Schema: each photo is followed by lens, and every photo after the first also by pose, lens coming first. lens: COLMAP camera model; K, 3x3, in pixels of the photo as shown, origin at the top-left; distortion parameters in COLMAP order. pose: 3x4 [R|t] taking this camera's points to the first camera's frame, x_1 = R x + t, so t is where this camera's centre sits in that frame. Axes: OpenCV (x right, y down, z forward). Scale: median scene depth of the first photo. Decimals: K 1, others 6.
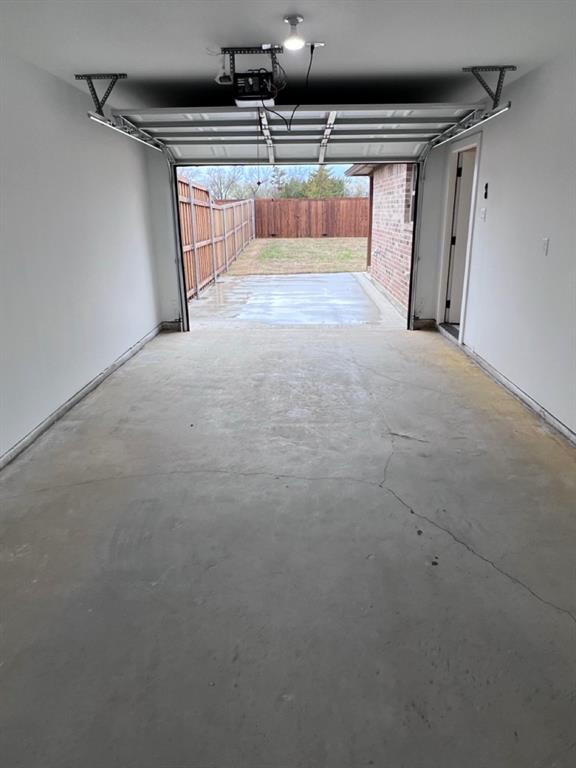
lens RADIAL K [[527.2, 0, 287.1], [0, 527.2, 386.6], [0, 0, 1]] dist [0.029319, -0.003704]
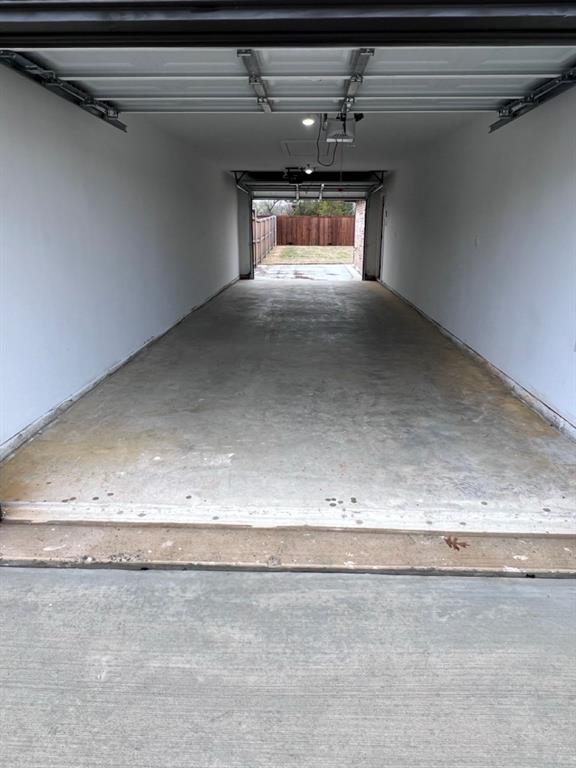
lens RADIAL K [[527.2, 0, 289.0], [0, 527.2, 381.8], [0, 0, 1]] dist [0.029319, -0.003704]
pose [[0.999638, 0.023411, -0.013241, -0.006144], [-0.023888, 0.999027, -0.037081, 0.141909], [0.012360, 0.037384, 0.999225, -0.397048]]
